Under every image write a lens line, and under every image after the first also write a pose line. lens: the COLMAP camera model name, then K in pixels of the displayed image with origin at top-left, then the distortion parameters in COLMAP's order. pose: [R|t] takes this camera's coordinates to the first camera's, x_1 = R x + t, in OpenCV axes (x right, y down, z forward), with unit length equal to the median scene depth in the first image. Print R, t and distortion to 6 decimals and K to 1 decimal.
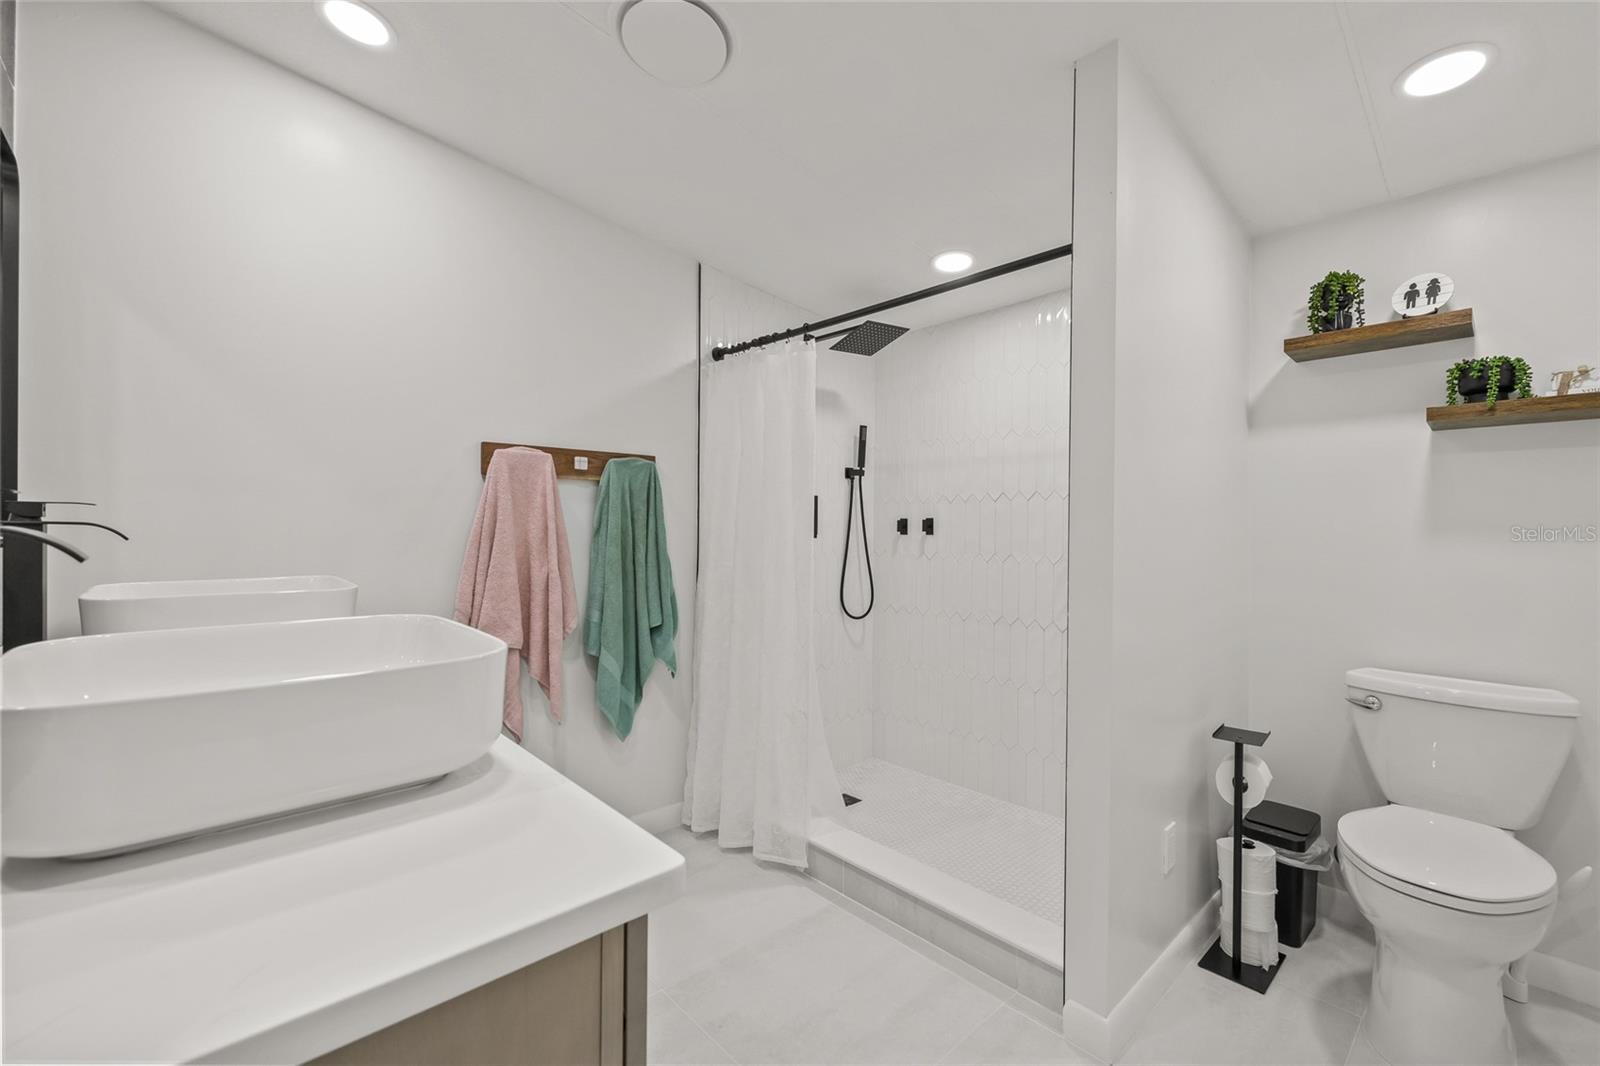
lens RADIAL K [[663.8, 0, 801.1], [0, 663.8, 530.7], [0, 0, 1]] dist [-0.001086, 0.000126]
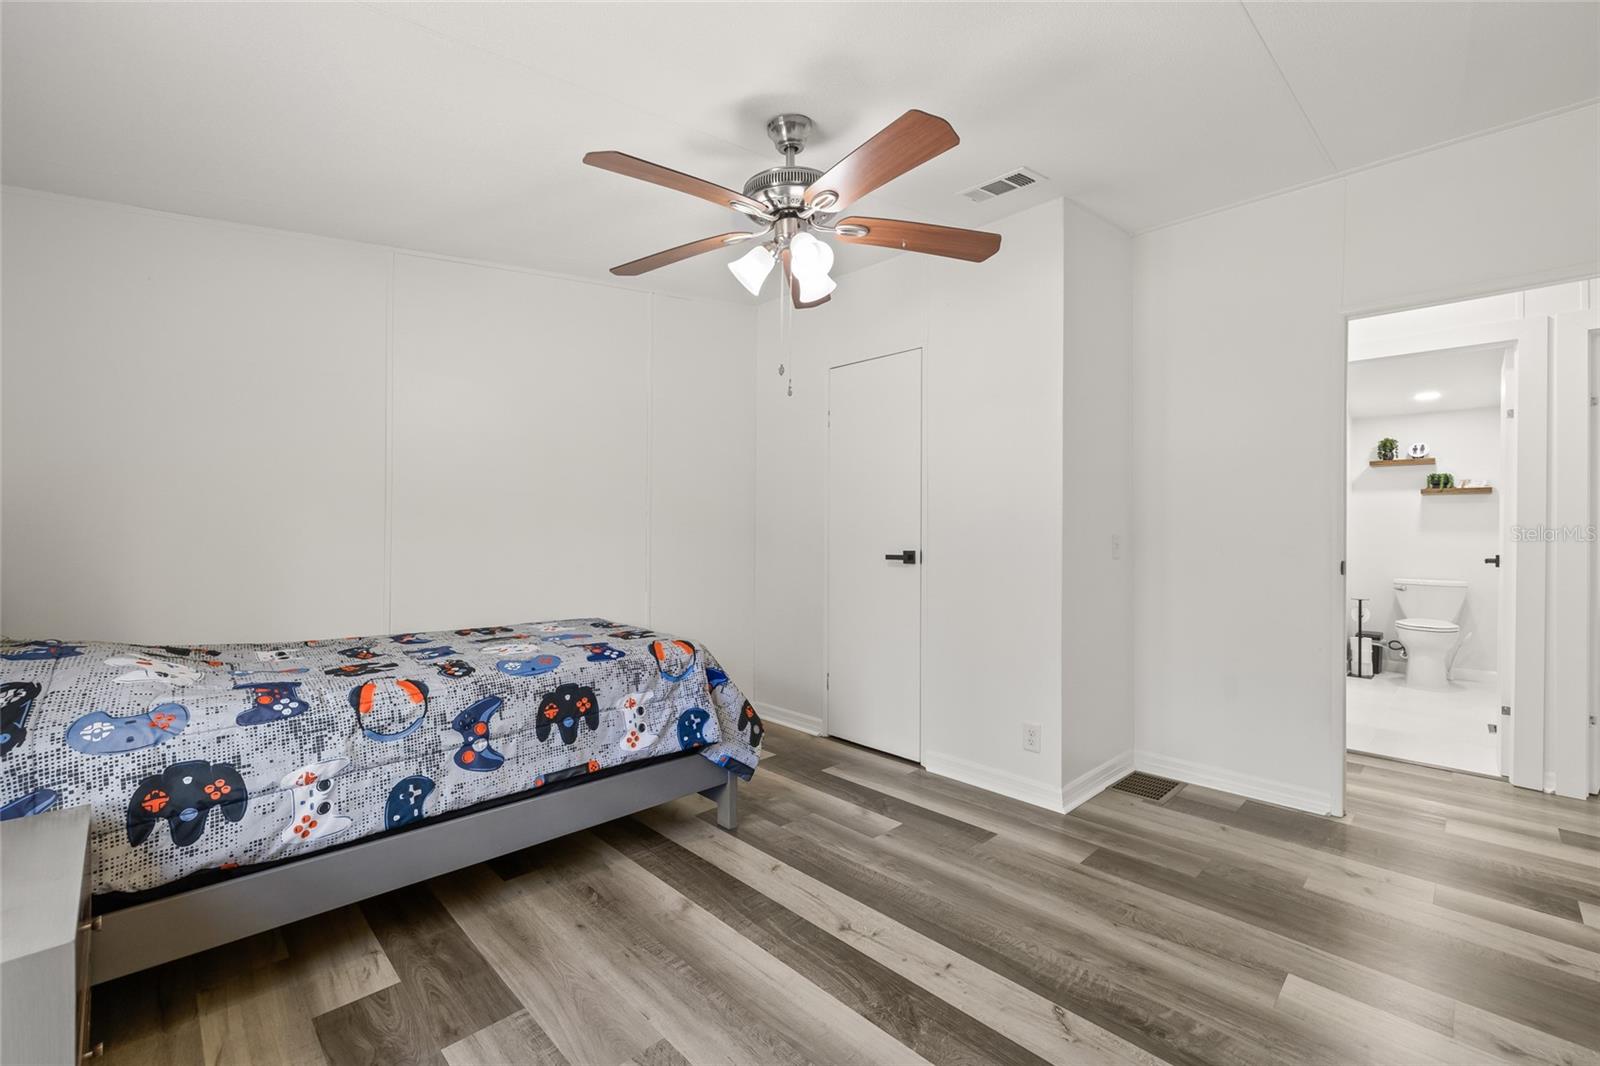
lens RADIAL K [[663.8, 0, 798.6], [0, 663.8, 532.3], [0, 0, 1]] dist [-0.001086, 0.000126]
pose [[0.998565, -0.008902, 0.052810, -1.967613], [0.008556, 0.999940, 0.006785, -0.033379], [-0.052867, -0.006324, 0.998582, -1.793986]]
